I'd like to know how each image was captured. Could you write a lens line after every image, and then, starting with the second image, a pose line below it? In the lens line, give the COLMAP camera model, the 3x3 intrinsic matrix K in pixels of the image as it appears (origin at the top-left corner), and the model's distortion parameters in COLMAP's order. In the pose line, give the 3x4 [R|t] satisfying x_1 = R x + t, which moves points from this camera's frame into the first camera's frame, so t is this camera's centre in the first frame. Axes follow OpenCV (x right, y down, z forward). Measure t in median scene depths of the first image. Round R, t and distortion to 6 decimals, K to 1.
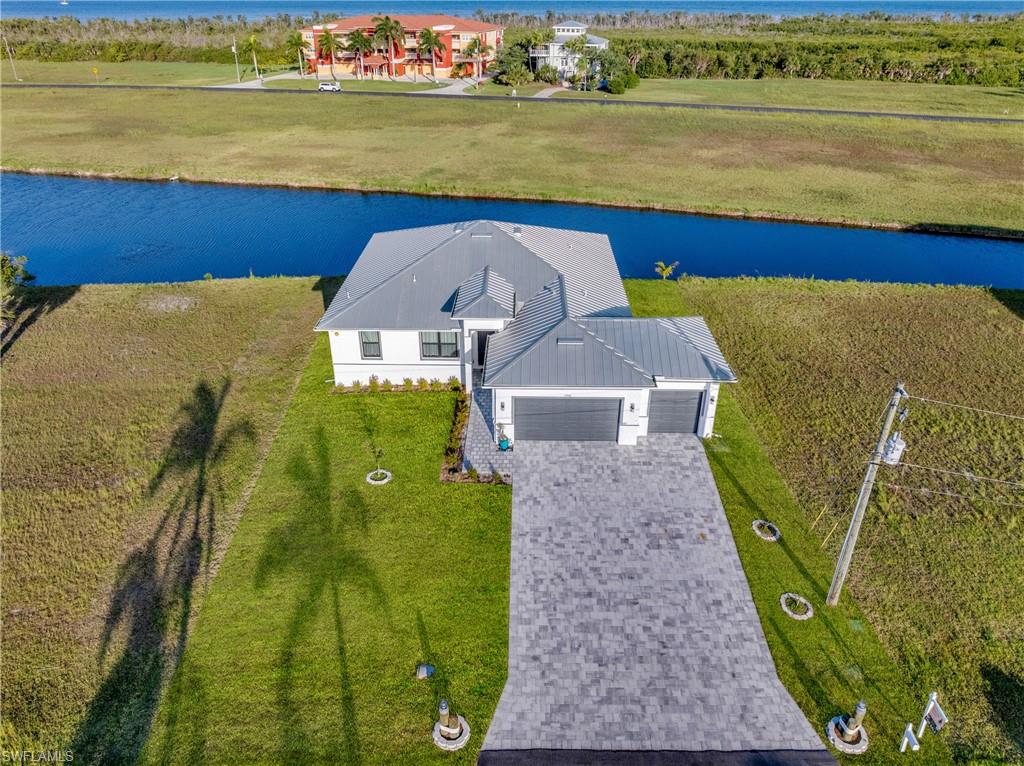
lens RADIAL K [[722.0, 0, 512.0], [0, 722.0, 383.0], [0, 0, 1]] dist [-0.040380, 0.002799]
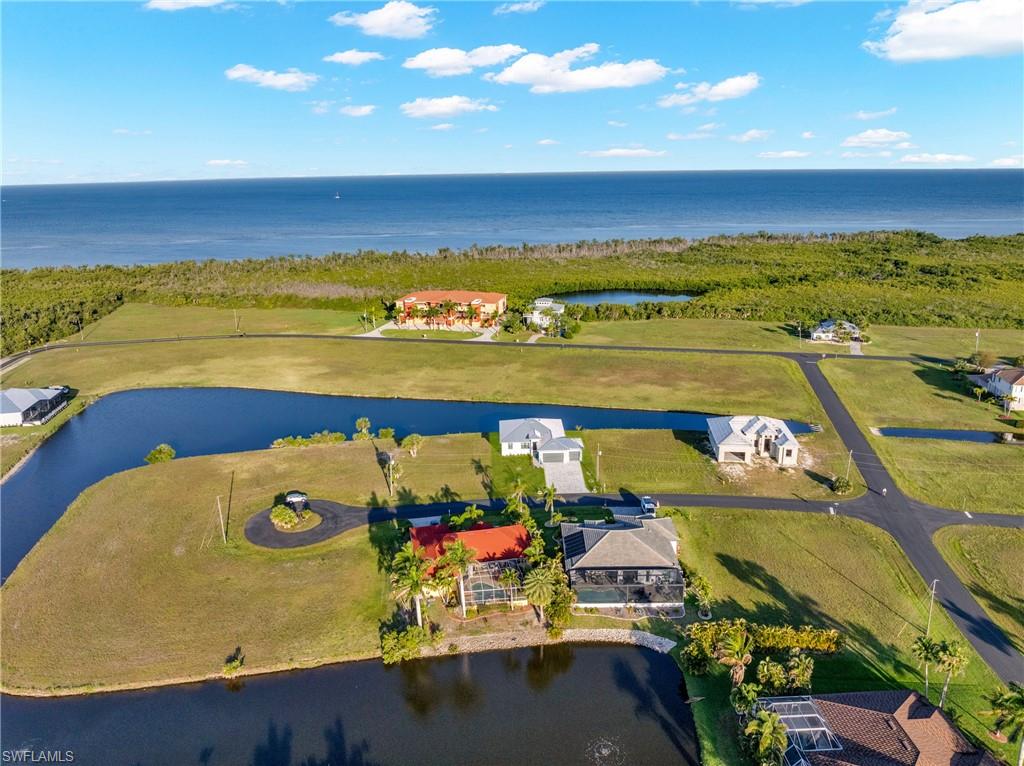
lens RADIAL K [[722.0, 0, 512.0], [0, 722.0, 383.0], [0, 0, 1]] dist [-0.040380, 0.002799]
pose [[0.998971, -0.028910, 0.034950, -0.390398], [0.035736, 0.976184, -0.213979, 0.632366], [-0.027932, 0.215008, 0.976213, -4.220663]]
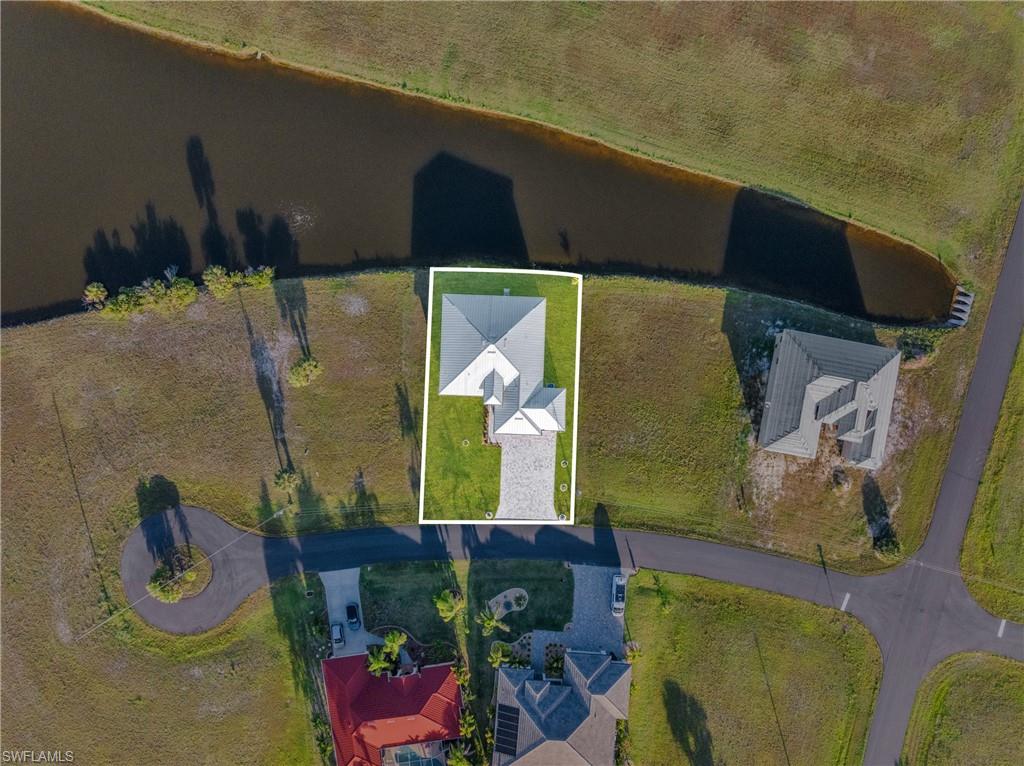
lens RADIAL K [[722.0, 0, 512.0], [0, 722.0, 383.0], [0, 0, 1]] dist [-0.040380, 0.002799]
pose [[0.999809, 0.019458, -0.001773, 0.051117], [-0.007968, 0.488893, 0.872308, -3.108252], [0.017840, -0.872127, 0.488954, -0.515217]]
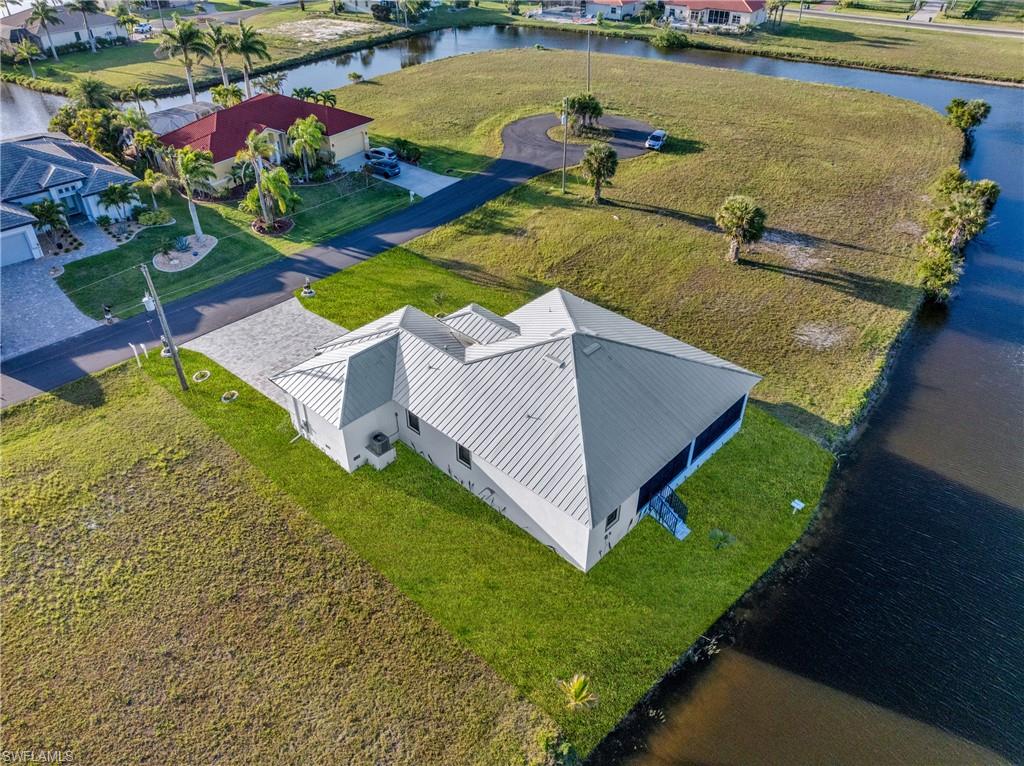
lens RADIAL K [[722.0, 0, 512.0], [0, 722.0, 383.0], [0, 0, 1]] dist [-0.040380, 0.002799]
pose [[-0.670997, 0.424813, -0.607698, 0.789080], [-0.361475, 0.528179, 0.768351, -1.133735], [0.647379, 0.735229, -0.200847, 1.506790]]
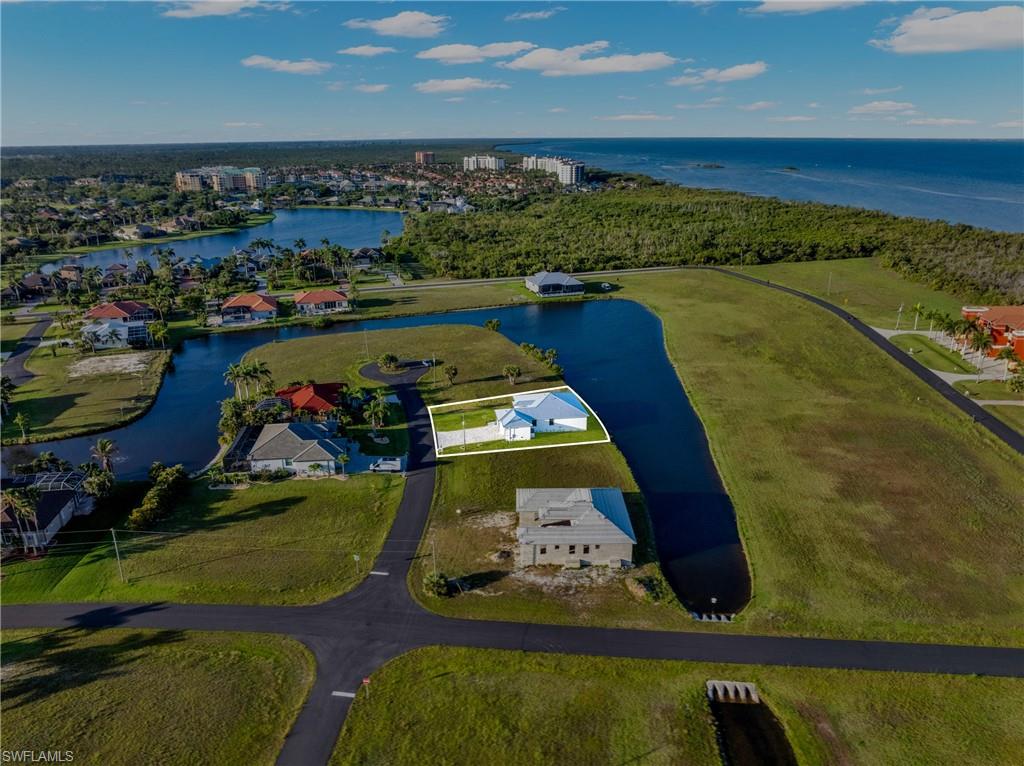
lens RADIAL K [[722.0, 0, 512.0], [0, 722.0, 383.0], [0, 0, 1]] dist [-0.040380, 0.002799]
pose [[0.160079, 0.311889, -0.936536, 4.862273], [-0.466548, 0.860014, 0.206660, -1.324222], [0.869889, 0.403858, 0.283181, -0.510776]]
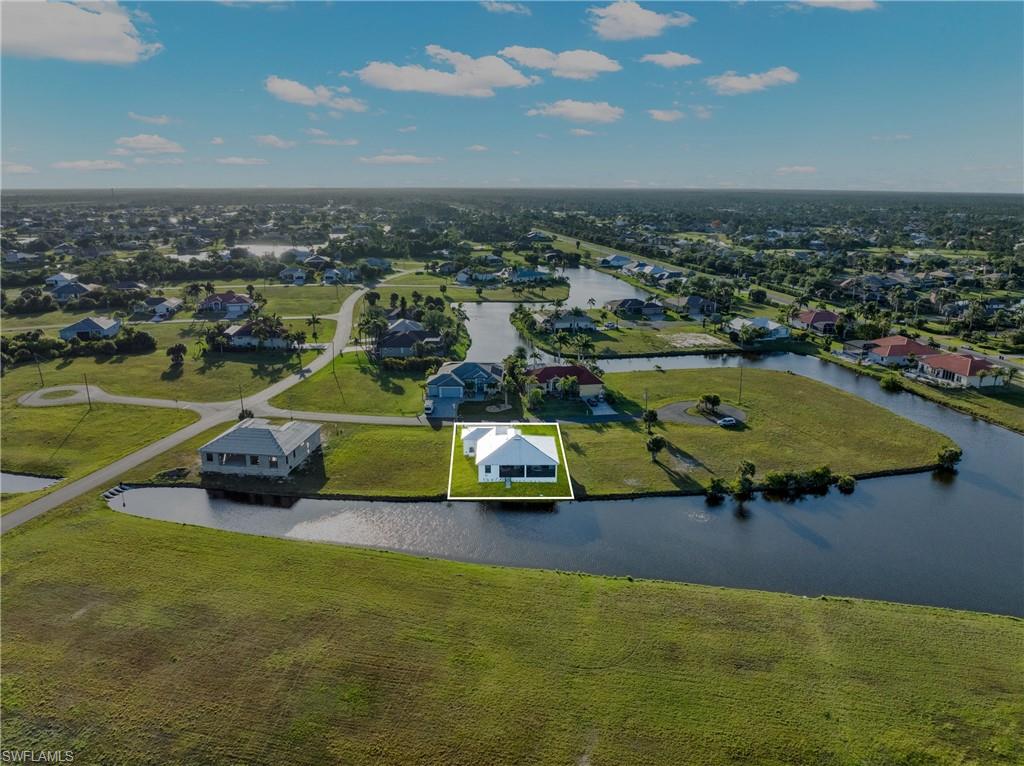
lens RADIAL K [[722.0, 0, 512.0], [0, 722.0, 383.0], [0, 0, 1]] dist [-0.040380, 0.002799]
pose [[-0.999405, -0.001491, -0.034452, 0.132118], [-0.024981, 0.720019, 0.693504, -3.599732], [0.023772, 0.693953, -0.719628, 4.250255]]
